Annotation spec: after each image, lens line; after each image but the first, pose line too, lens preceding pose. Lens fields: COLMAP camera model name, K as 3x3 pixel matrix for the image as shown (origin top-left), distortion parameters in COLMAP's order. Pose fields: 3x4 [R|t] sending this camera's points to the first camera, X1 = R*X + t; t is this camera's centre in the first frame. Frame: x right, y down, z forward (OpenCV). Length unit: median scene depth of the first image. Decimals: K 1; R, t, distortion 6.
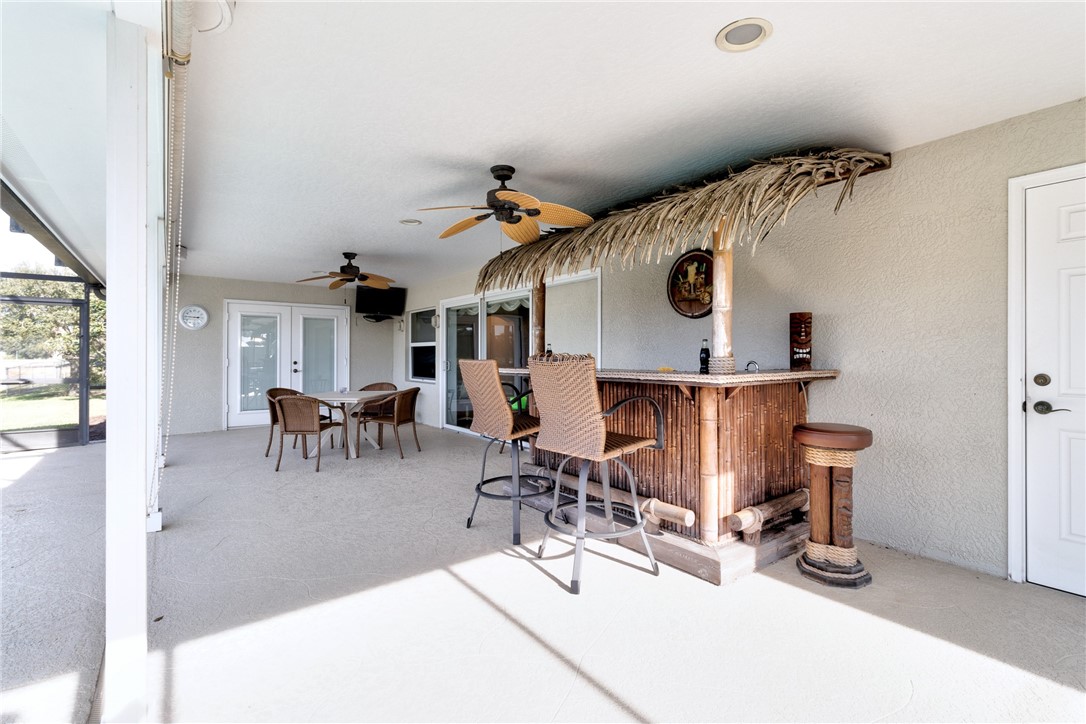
lens RADIAL K [[497.4, 0, 545.2], [0, 497.4, 358.0], [0, 0, 1]] dist [-0.010825, 0.000868]
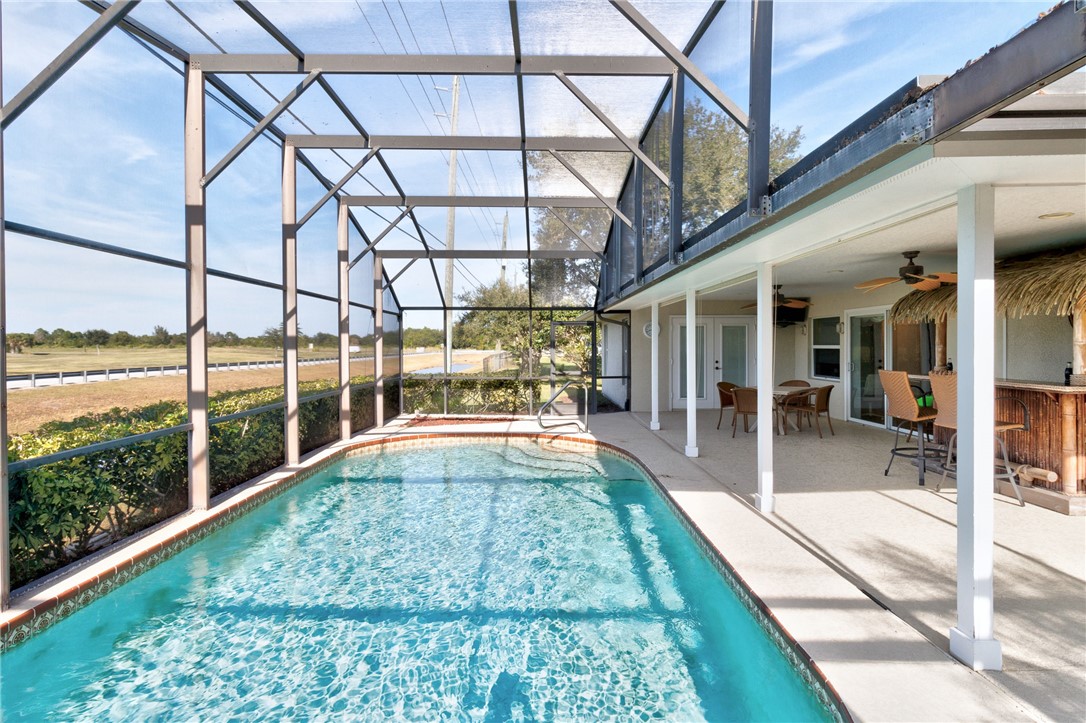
lens RADIAL K [[603.9, 0, 535.9], [0, 603.9, 344.4], [0, 0, 1]] dist [0.003765, 0.001109]
pose [[0.806706, -0.001978, -0.590949, 0.090928], [0.000741, 0.999997, -0.002336, -0.078464], [0.590952, 0.001447, 0.806705, -1.283097]]
